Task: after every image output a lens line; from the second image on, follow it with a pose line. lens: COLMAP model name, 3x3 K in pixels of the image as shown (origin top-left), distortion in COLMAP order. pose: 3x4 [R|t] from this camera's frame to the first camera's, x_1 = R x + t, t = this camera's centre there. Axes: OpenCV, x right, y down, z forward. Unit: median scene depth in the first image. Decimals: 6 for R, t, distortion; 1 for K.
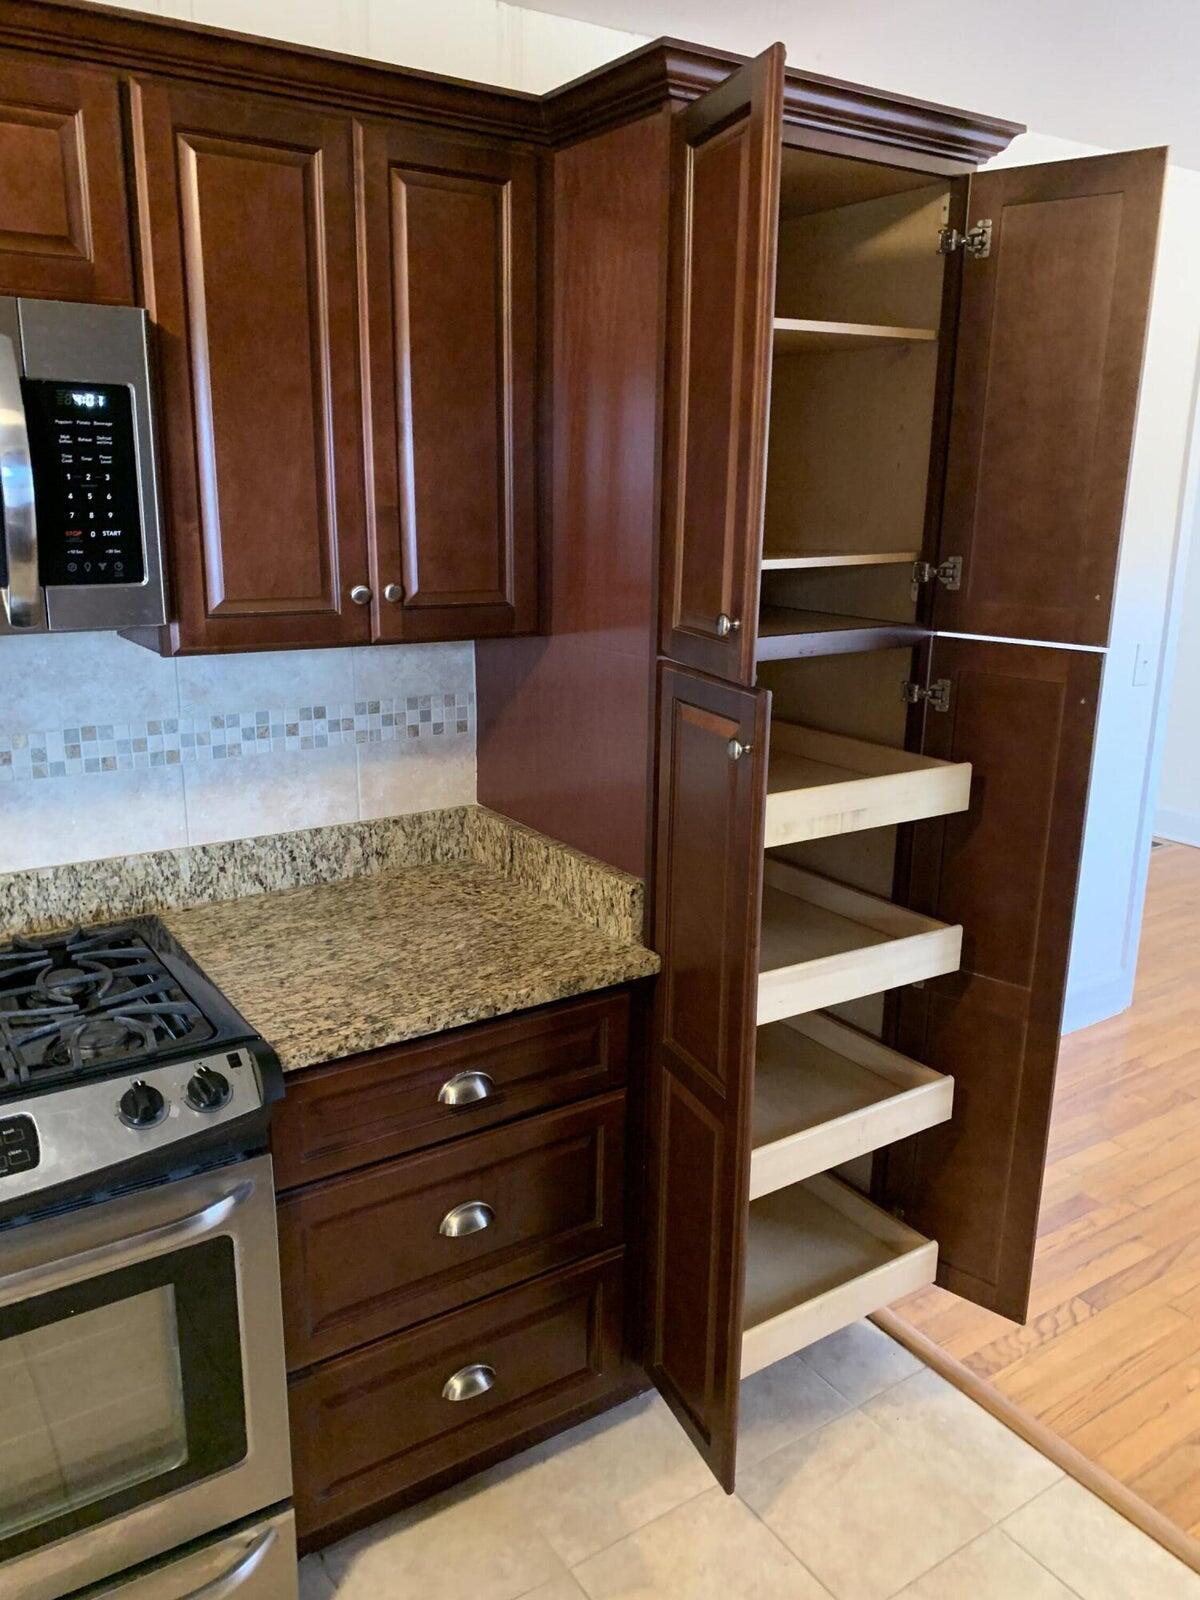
lens RADIAL K [[1211.0, 0, 596.9], [0, 1211.0, 788.4], [0, 0, 1]] dist [0.022609, 0.003523]
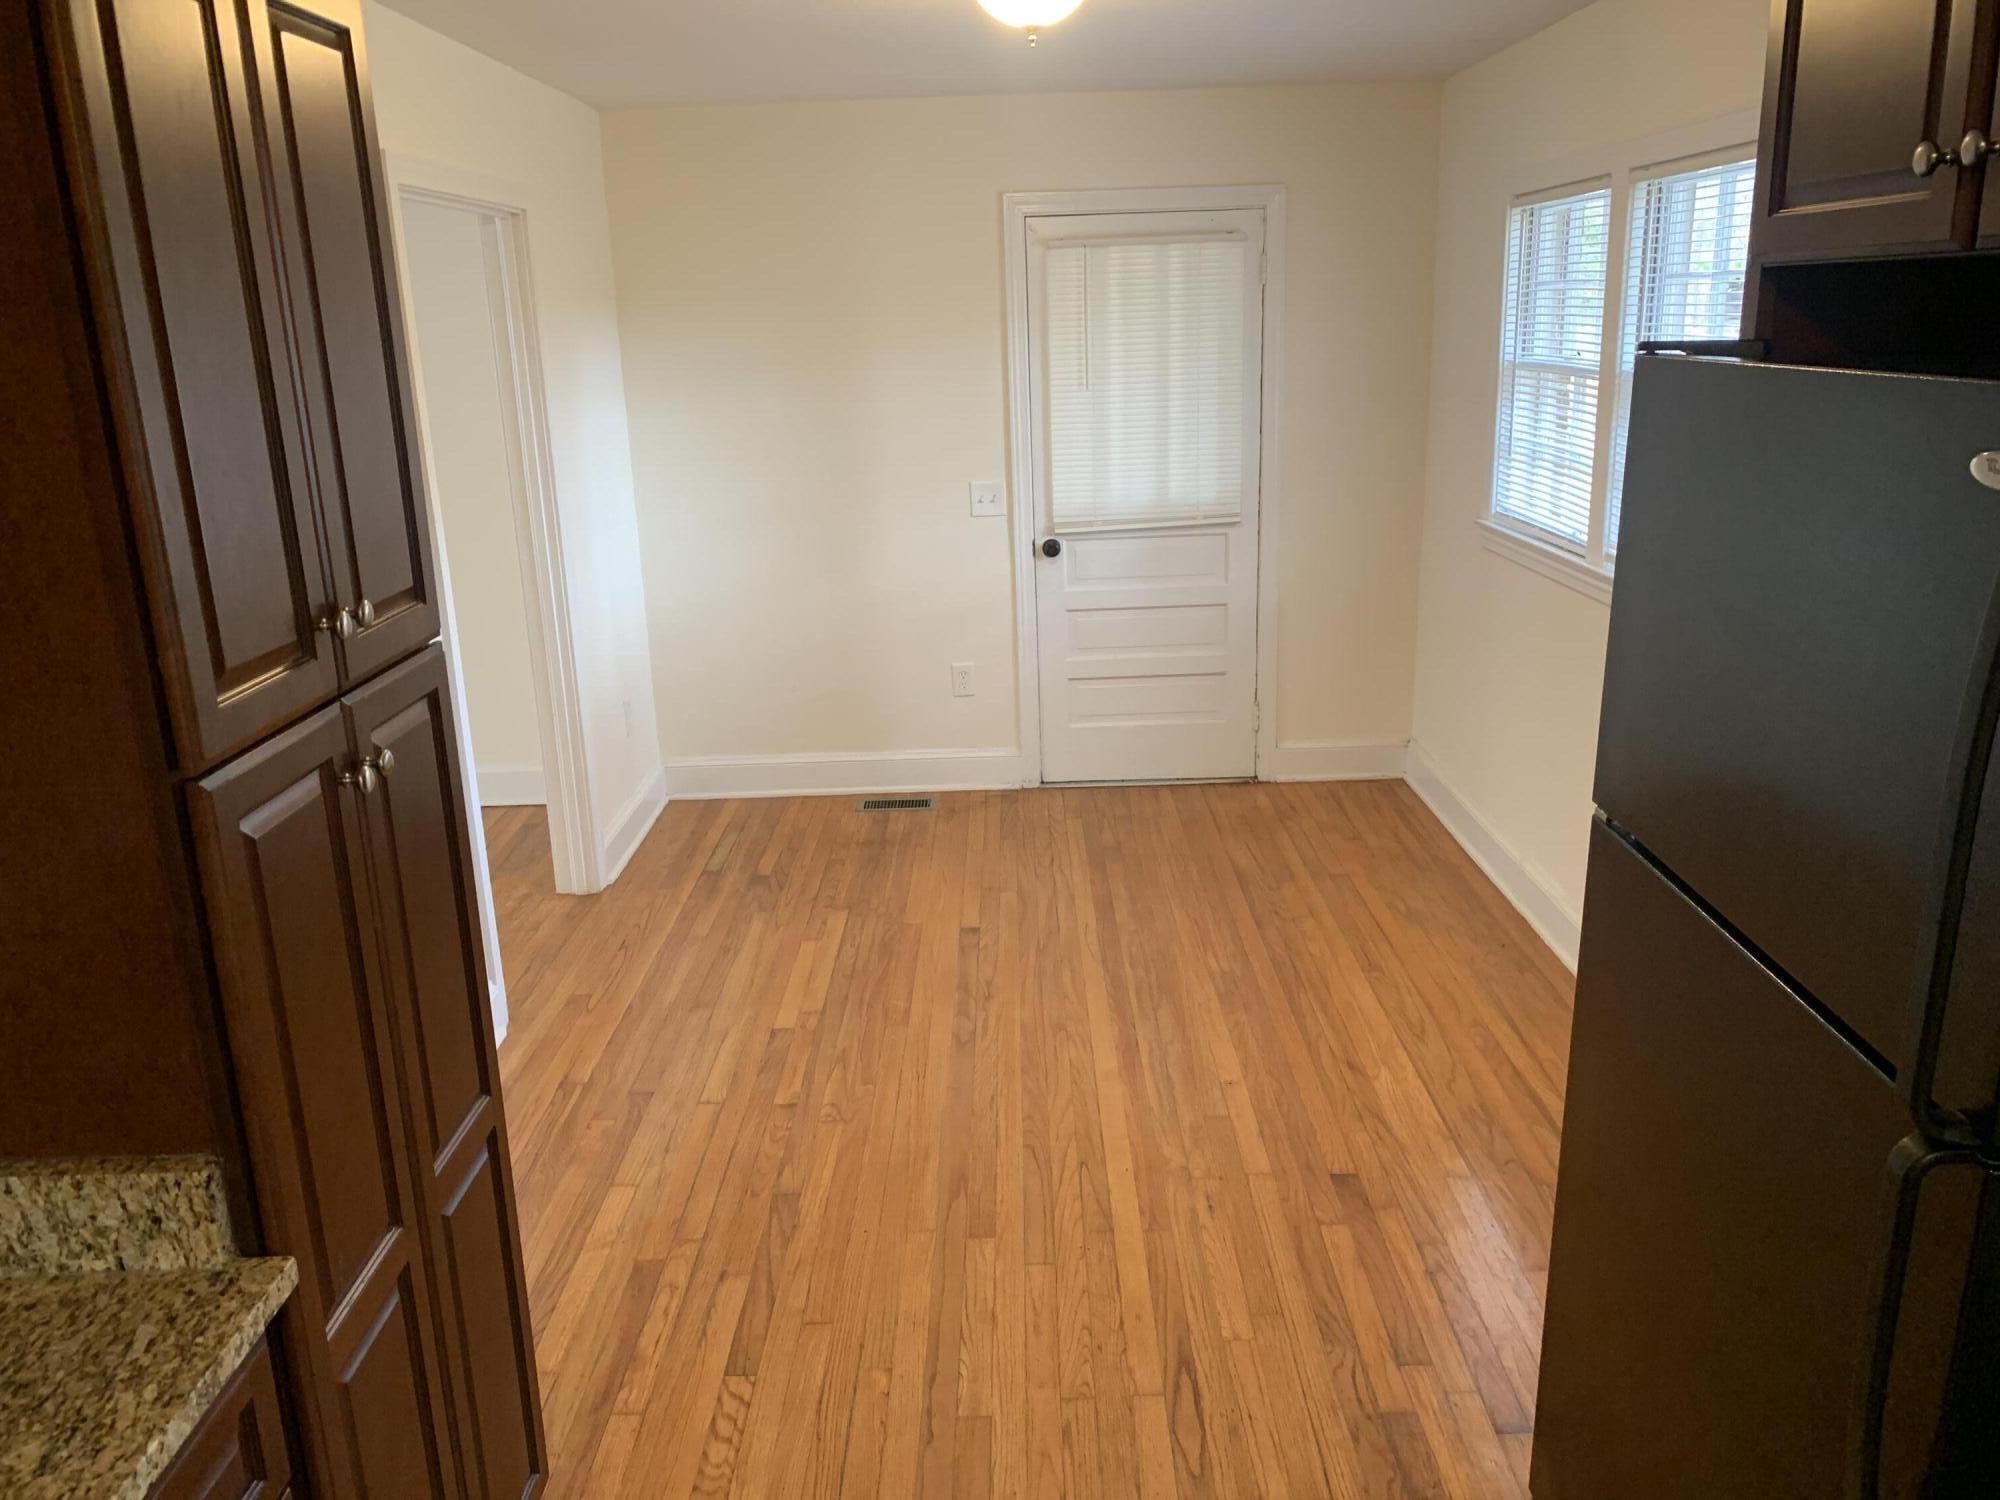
lens RADIAL K [[1513.7, 0, 989.4], [0, 1513.7, 745.5], [0, 0, 1]] dist [0.022609, 0.003523]
pose [[0.567027, -0.252028, 0.784195, -0.261413], [0.244029, 0.960701, 0.132304, -0.113223], [-0.786721, 0.116346, 0.606246, 0.216160]]
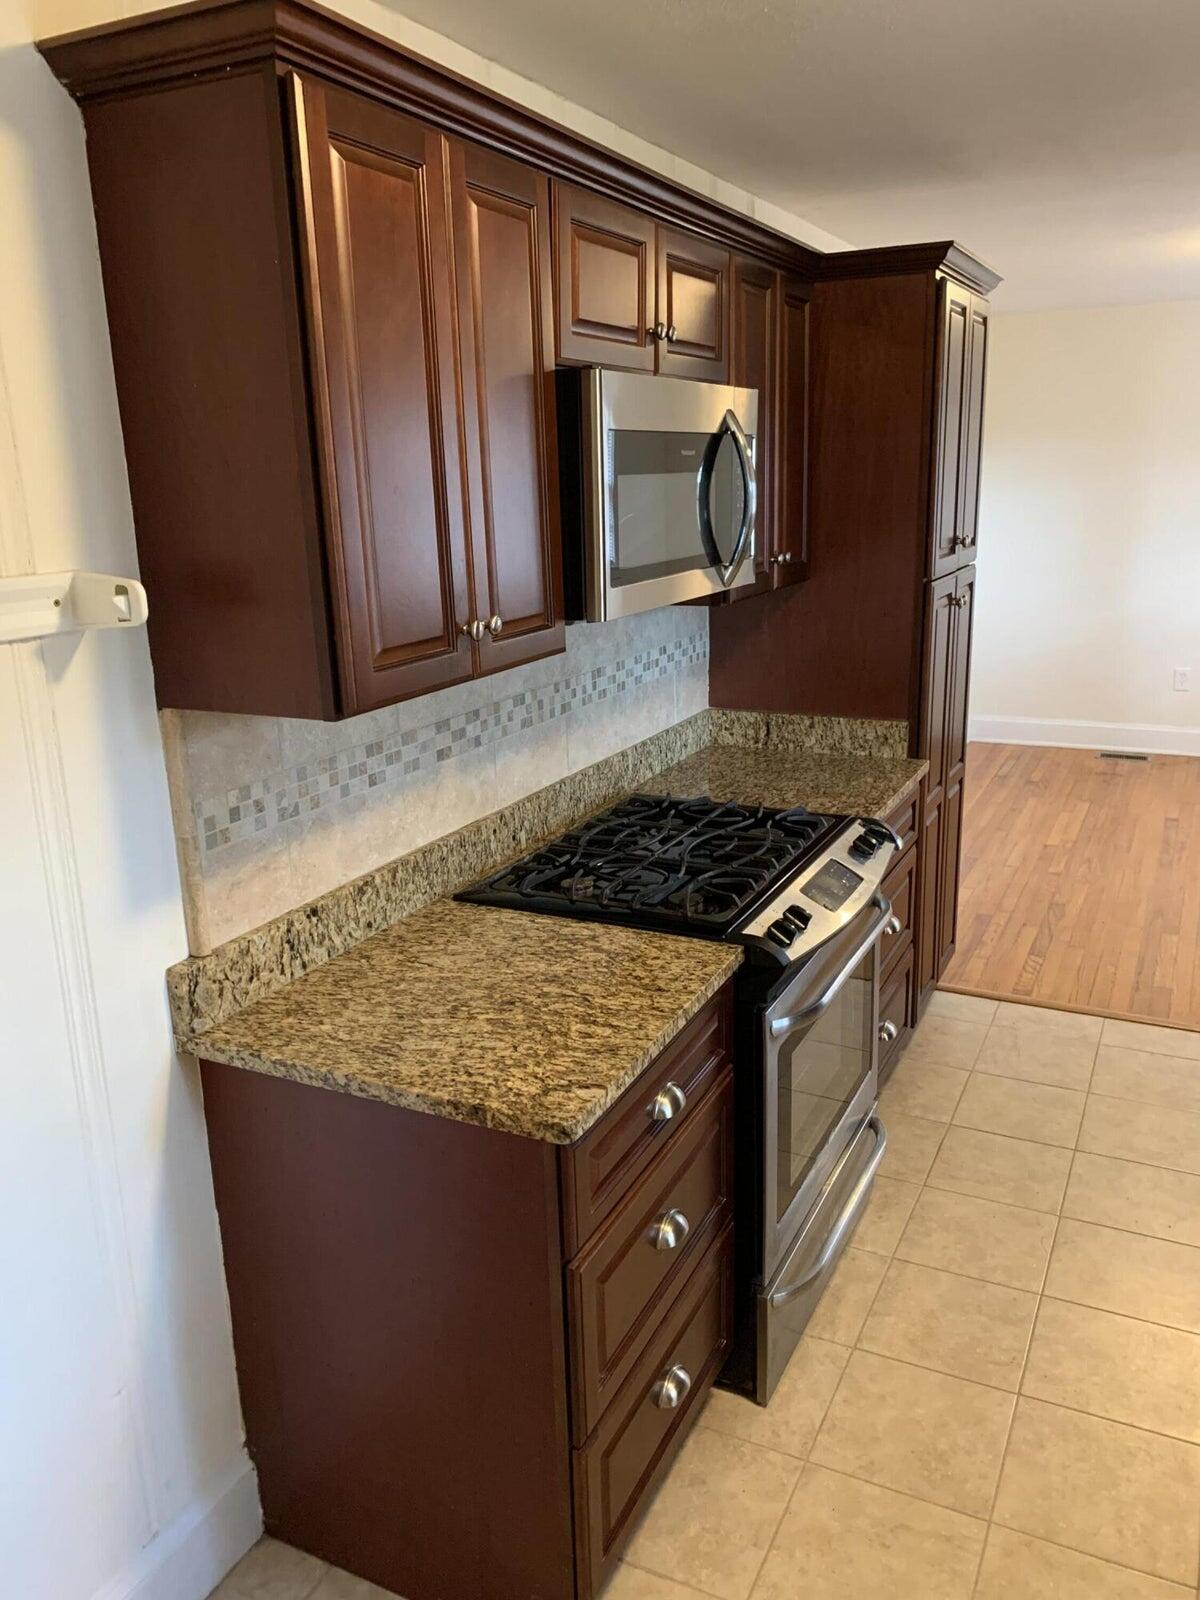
lens RADIAL K [[1211.0, 0, 654.1], [0, 1211.0, 775.8], [0, 0, 1]] dist [0.022609, 0.003523]
pose [[0.854555, -0.156989, 0.495066, -1.026949], [0.158403, 0.986587, 0.039428, 0.030101], [-0.494616, 0.044727, 0.867960, -0.254084]]
